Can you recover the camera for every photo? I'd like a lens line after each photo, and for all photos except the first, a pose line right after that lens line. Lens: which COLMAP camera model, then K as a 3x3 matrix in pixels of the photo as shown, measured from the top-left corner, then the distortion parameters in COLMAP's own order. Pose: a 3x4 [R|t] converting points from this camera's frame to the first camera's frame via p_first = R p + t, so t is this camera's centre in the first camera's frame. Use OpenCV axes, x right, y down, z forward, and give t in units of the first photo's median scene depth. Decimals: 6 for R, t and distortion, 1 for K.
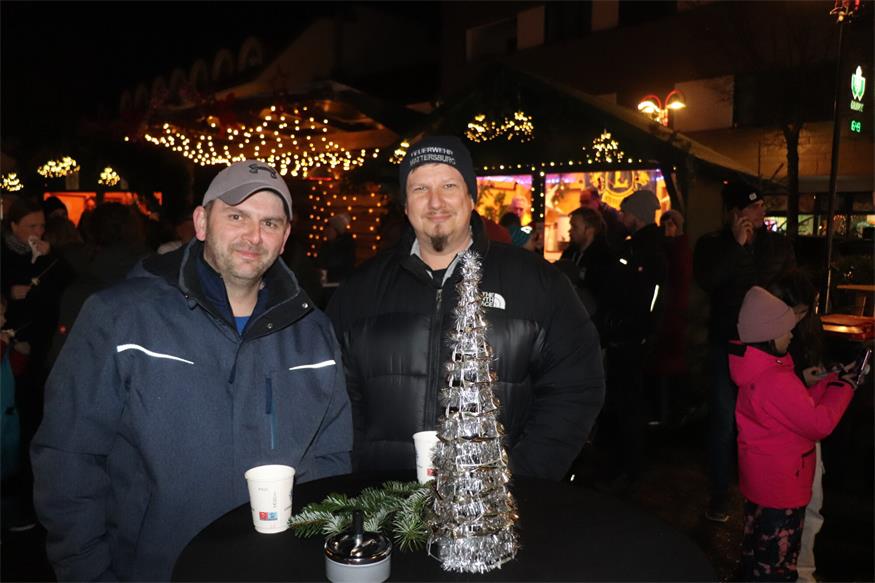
lens RADIAL K [[739.4, 0, 430.8], [0, 739.4, 294.3], [0, 0, 1]] dist [-0.172901, 0.171637]
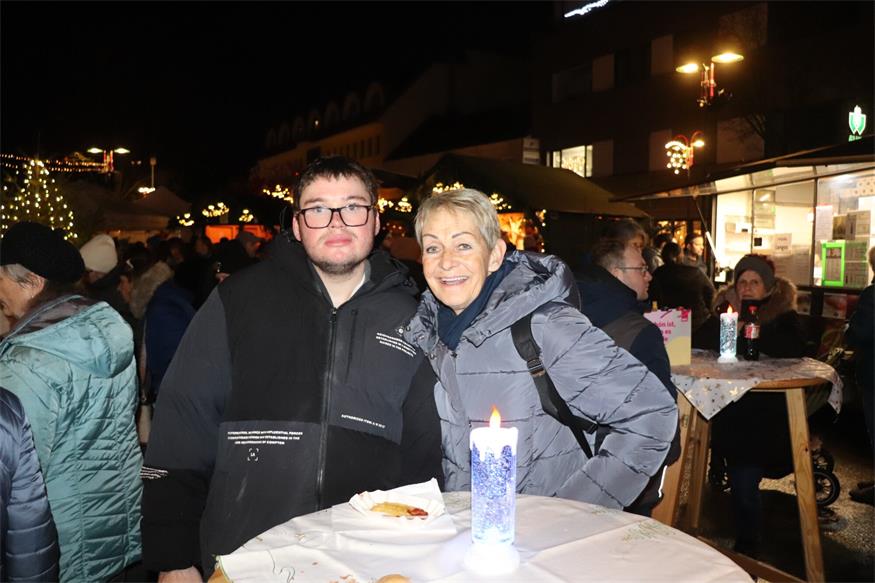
lens RADIAL K [[739.4, 0, 430.8], [0, 739.4, 294.3], [0, 0, 1]] dist [-0.172901, 0.171637]
pose [[0.982182, 0.002324, -0.187920, 0.239826], [-0.007807, 0.999565, -0.028439, 0.047867], [0.187773, 0.029399, 0.981772, -0.471194]]
